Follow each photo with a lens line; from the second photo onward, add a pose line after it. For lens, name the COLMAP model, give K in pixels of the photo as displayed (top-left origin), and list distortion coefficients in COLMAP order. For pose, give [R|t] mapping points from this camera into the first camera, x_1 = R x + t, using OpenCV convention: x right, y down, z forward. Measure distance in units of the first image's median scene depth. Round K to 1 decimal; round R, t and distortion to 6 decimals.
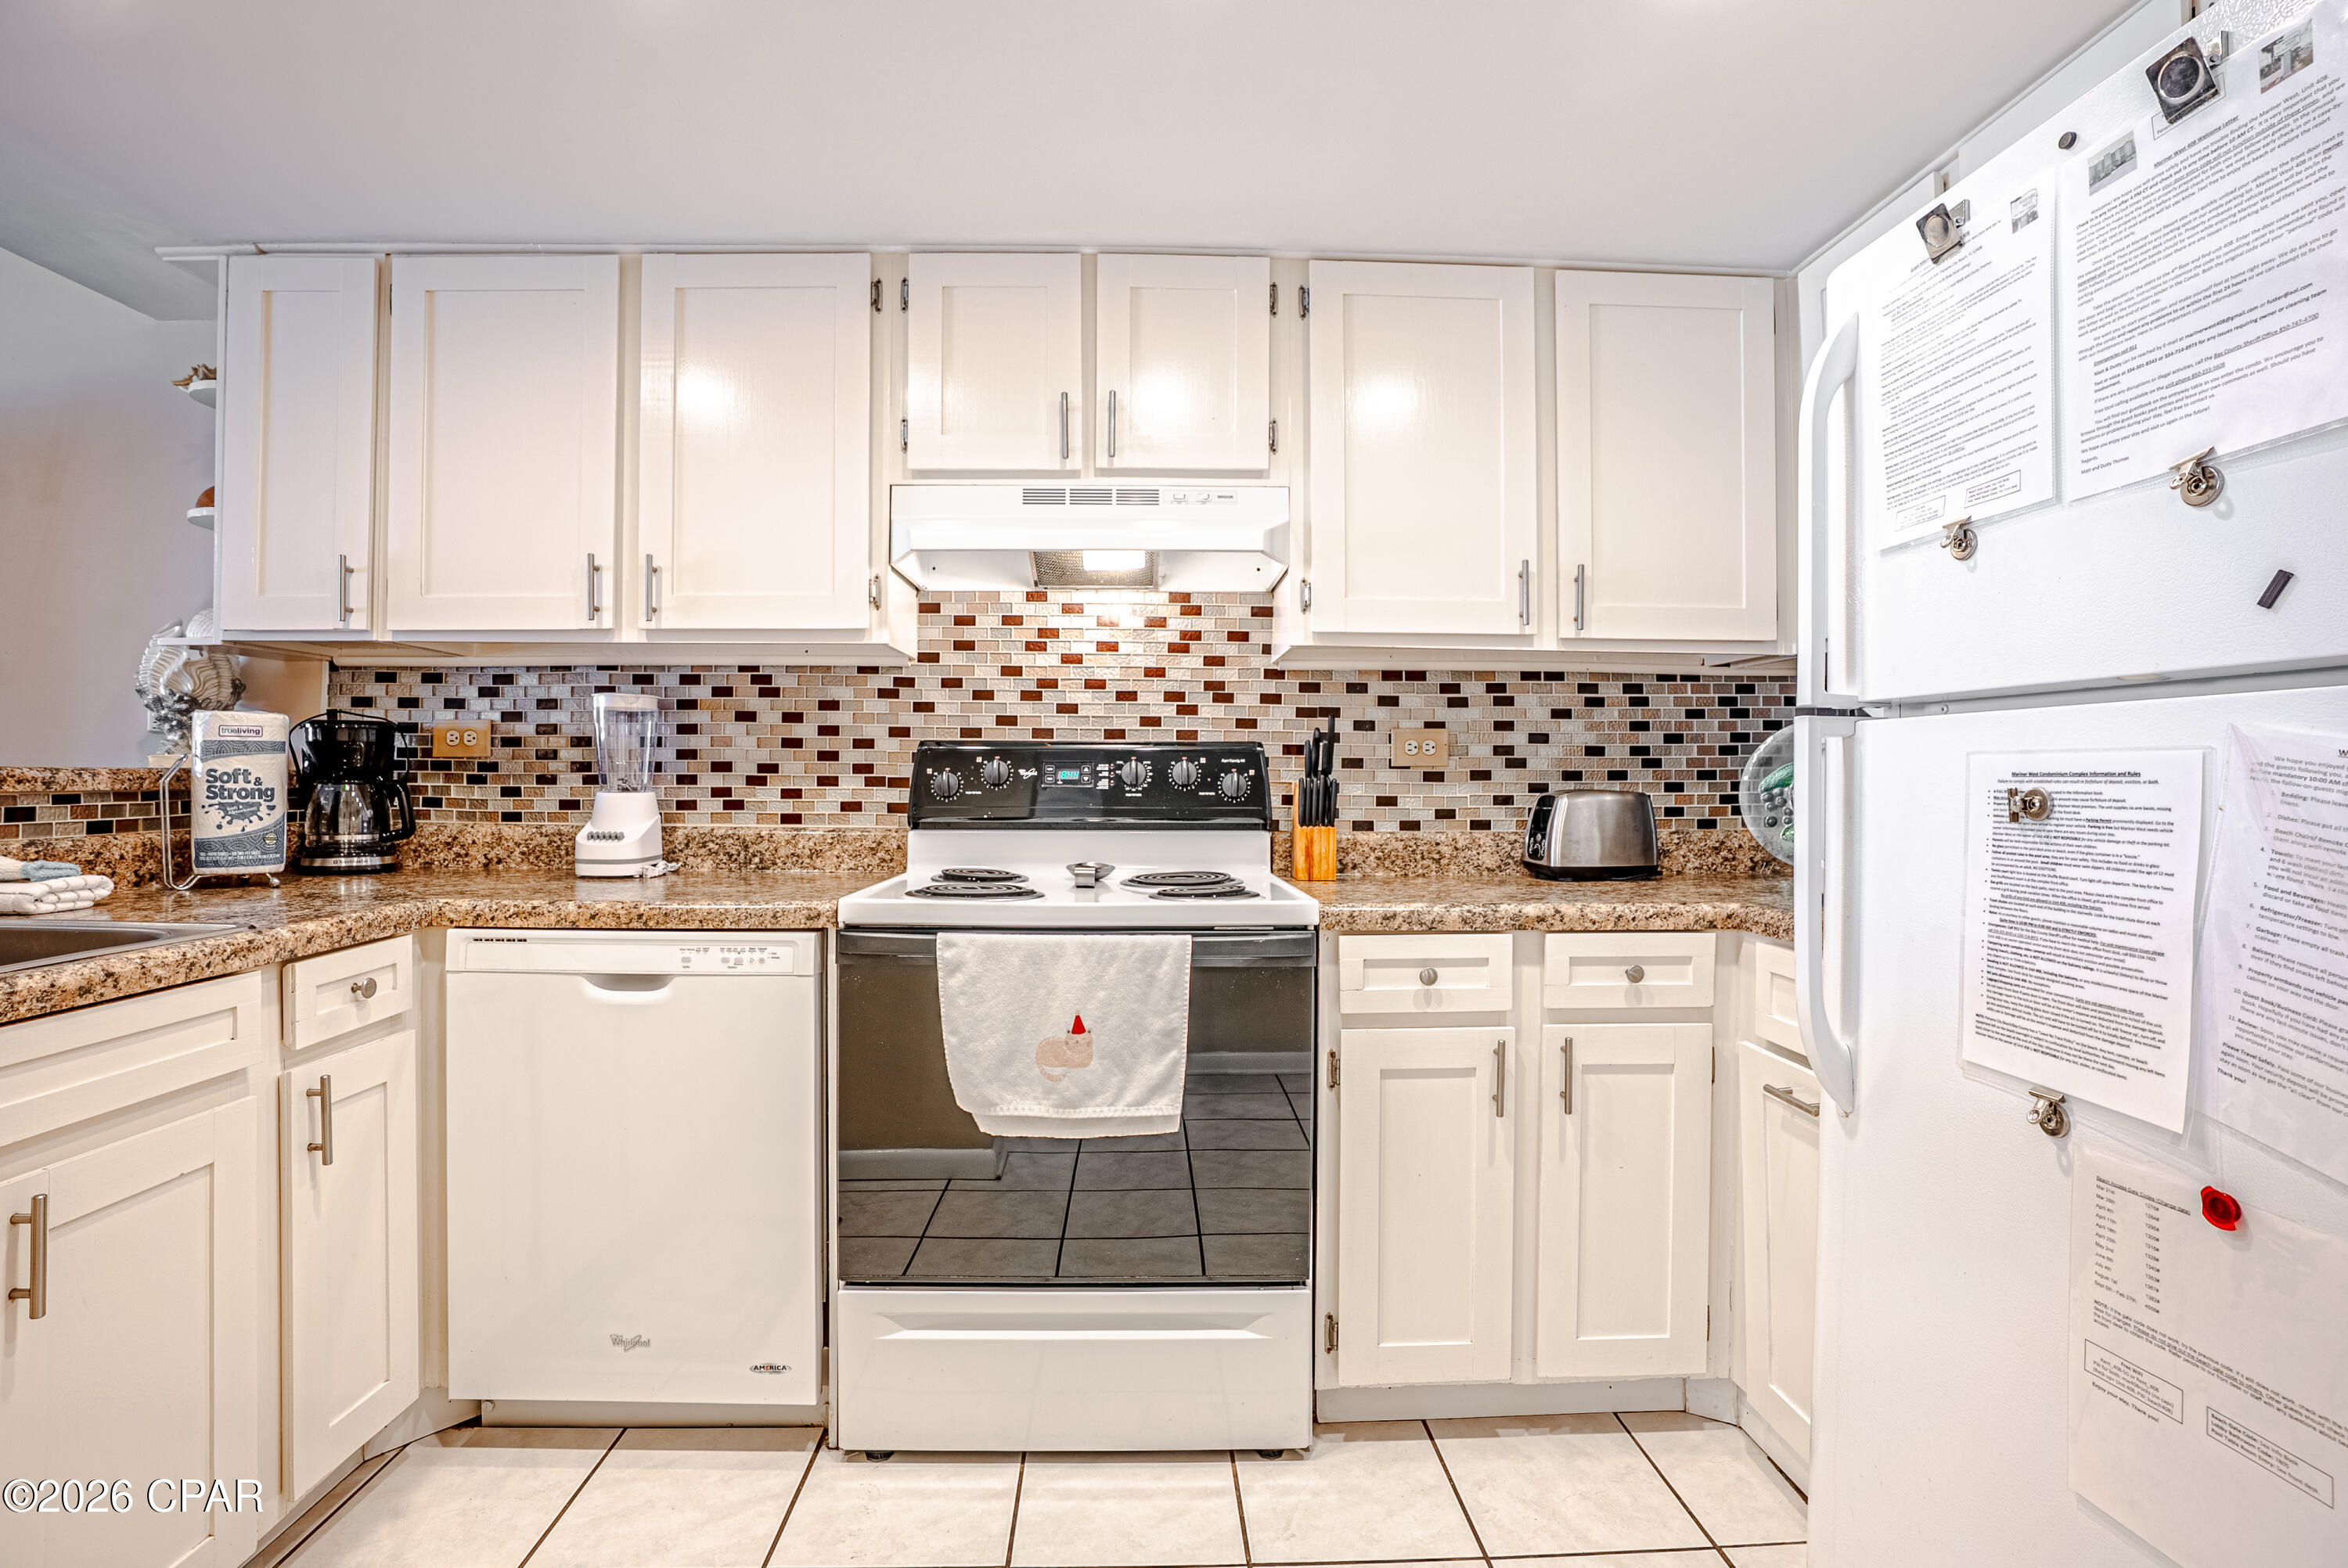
lens RADIAL K [[1100.5, 0, 1170.6], [0, 1100.5, 773.0], [0, 0, 1]] dist [-0.064124, 0.023583]
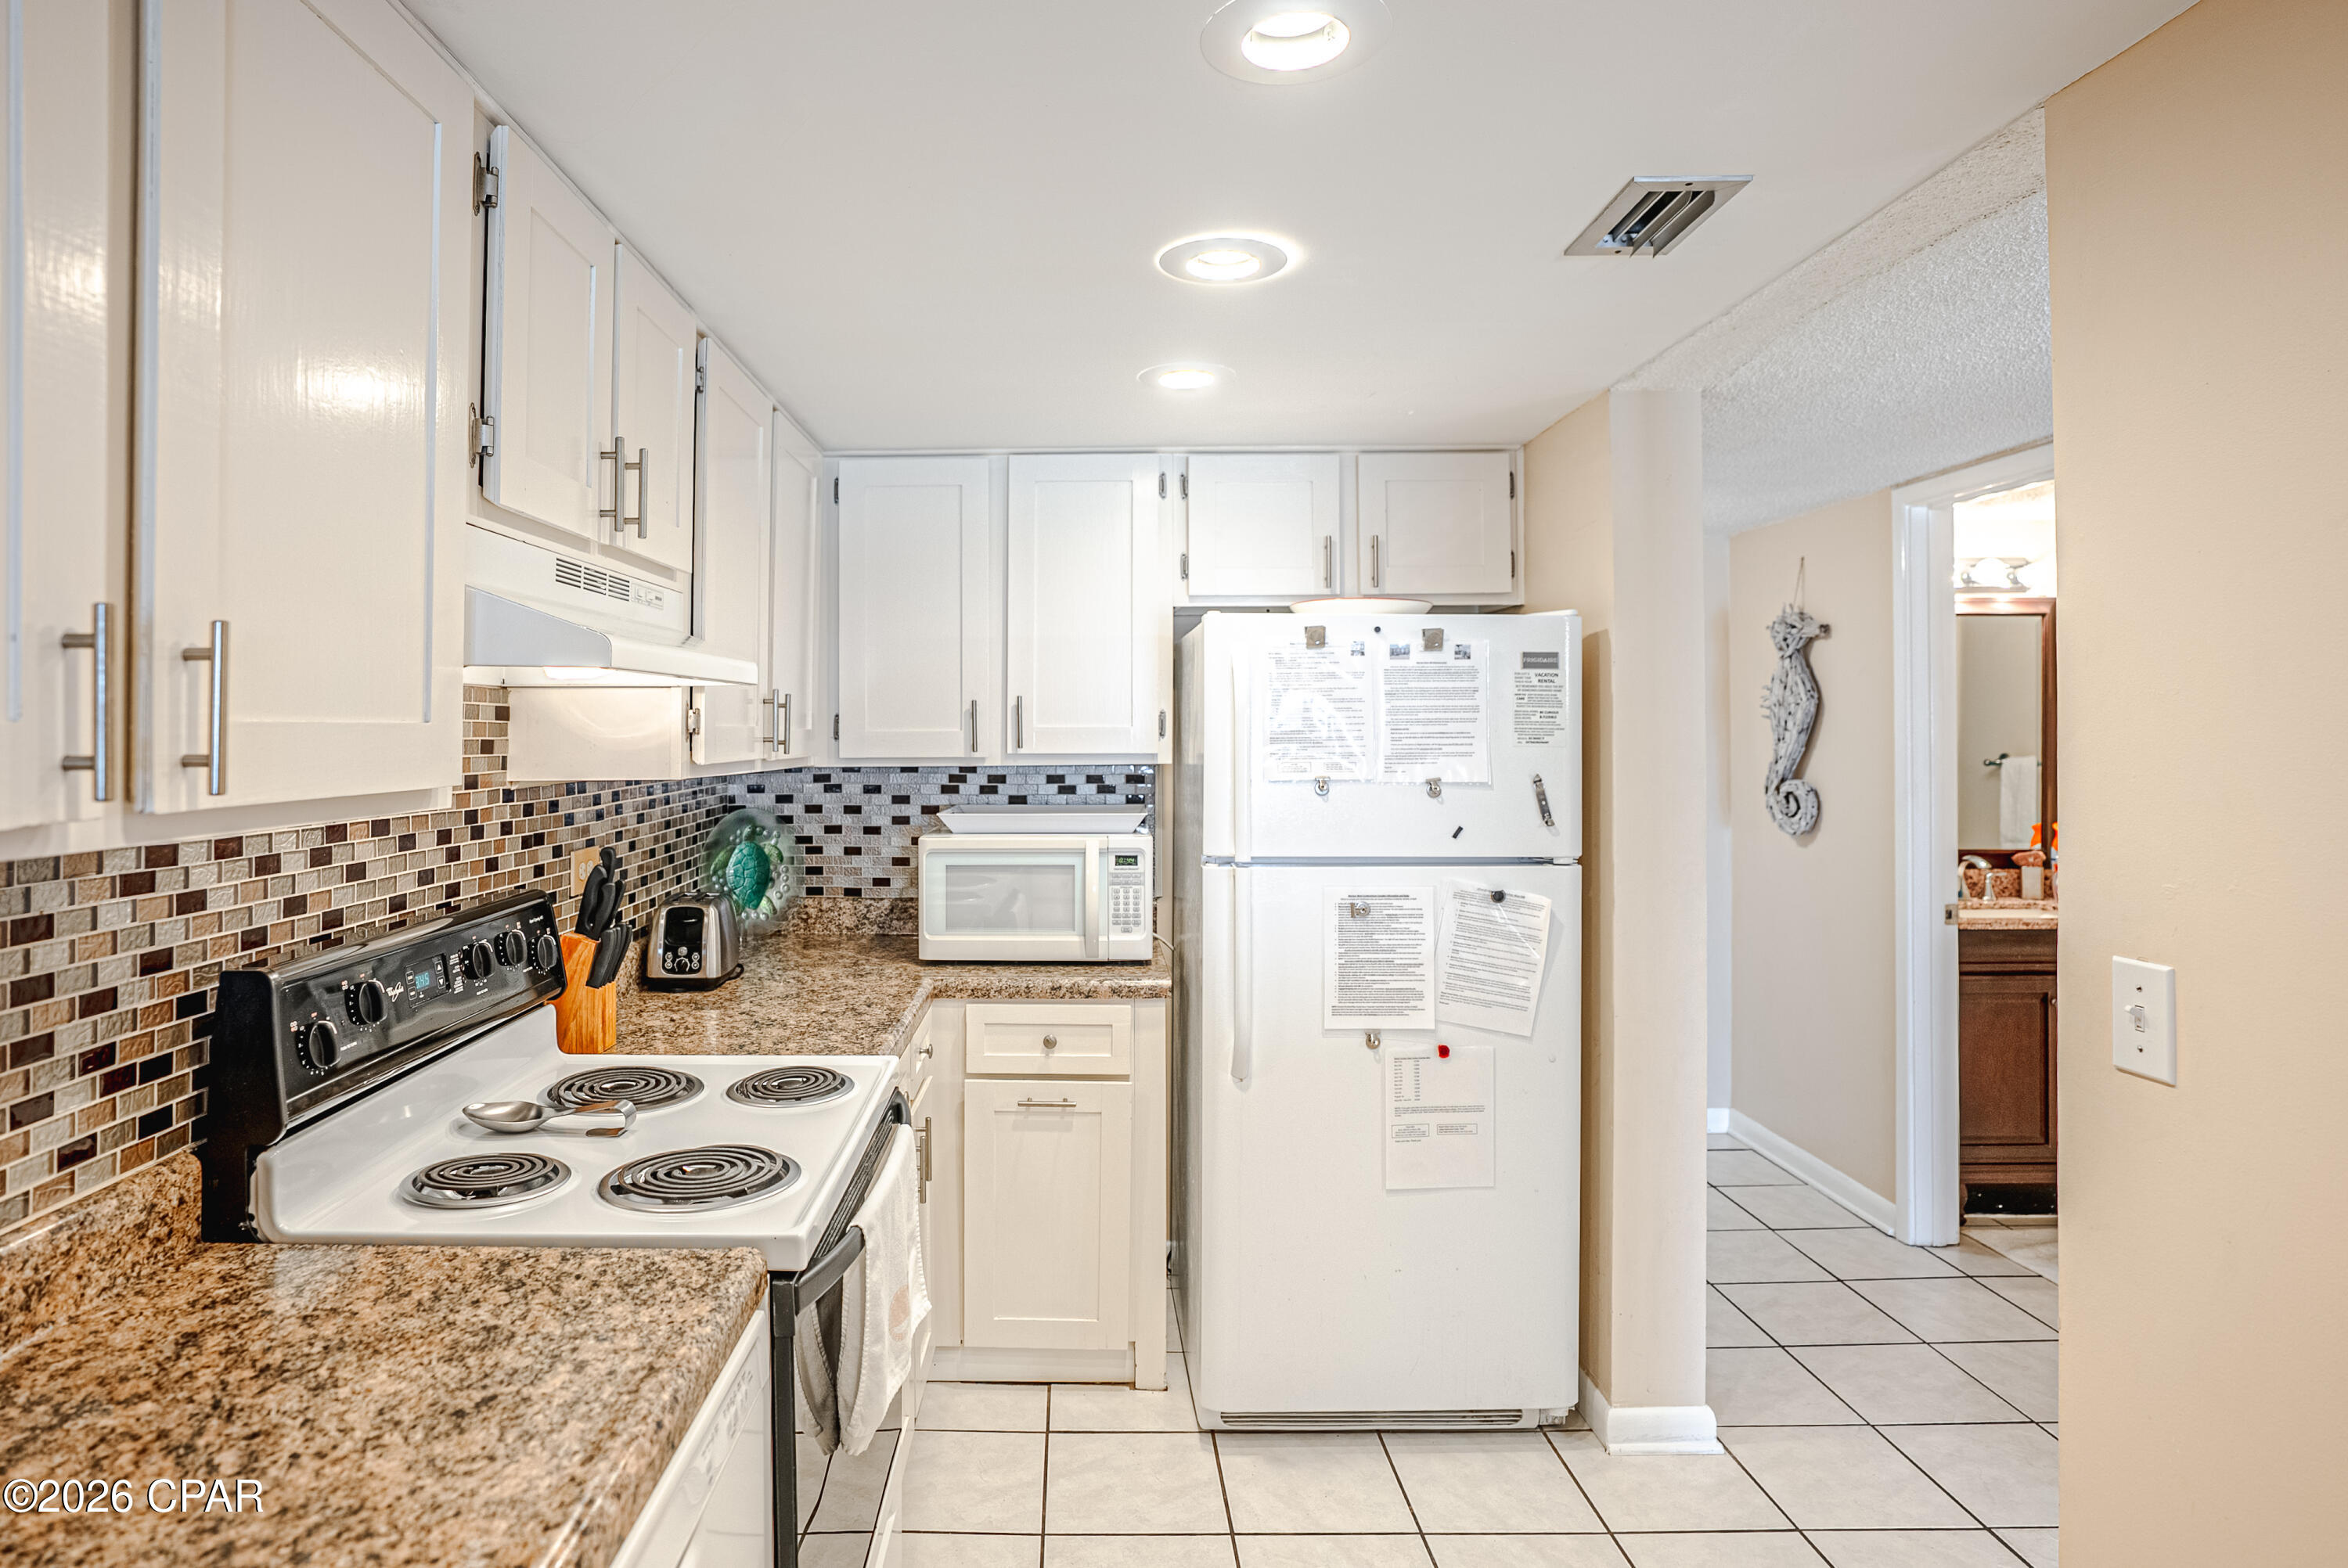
lens RADIAL K [[1295.0, 0, 1051.1], [0, 1295.0, 721.1], [0, 0, 1]] dist [-0.009604, 0.002302]
pose [[0.054264, 0.003241, 0.998521, -1.002546], [-0.003893, 0.999988, -0.003034, -0.180785], [-0.998519, -0.003722, 0.054276, 0.745931]]
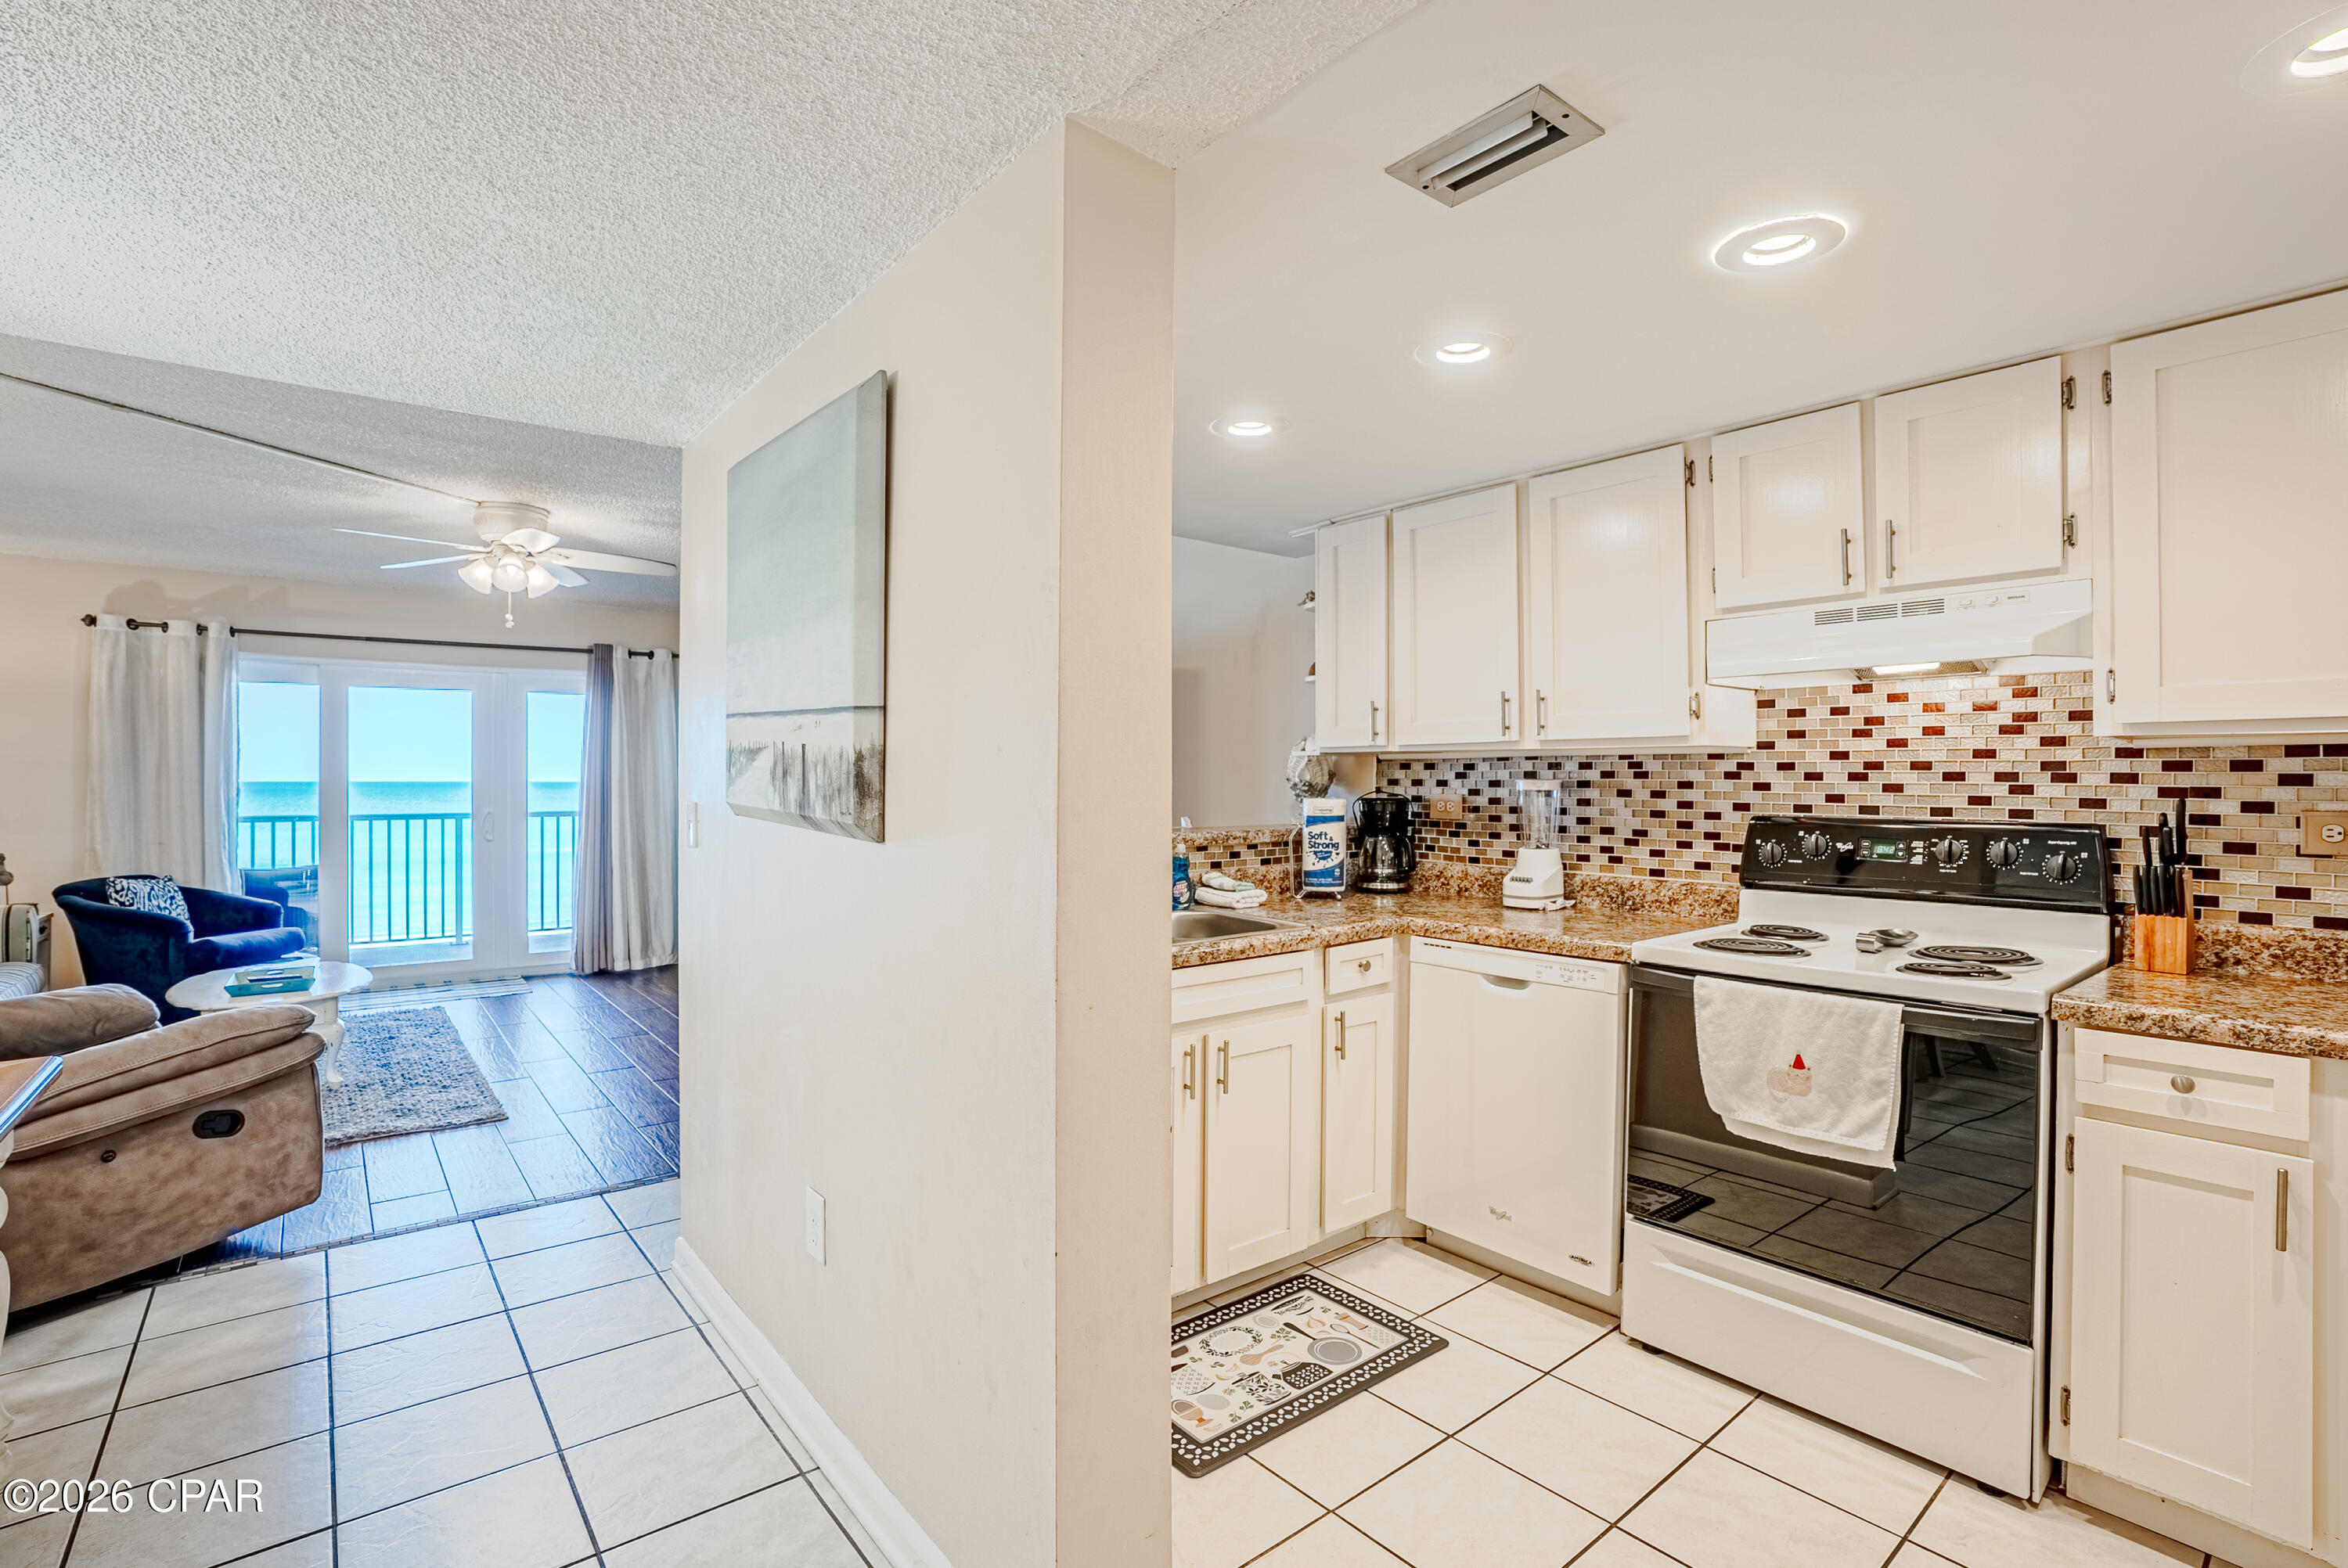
lens RADIAL K [[1100.5, 0, 1181.6], [0, 1100.5, 782.0], [0, 0, 1]] dist [-0.064124, 0.023583]
pose [[0.609864, -0.001068, -0.792505, 0.419286], [0.004441, 0.999988, 0.002070, -0.090021], [0.792493, -0.004782, 0.609862, -0.291034]]
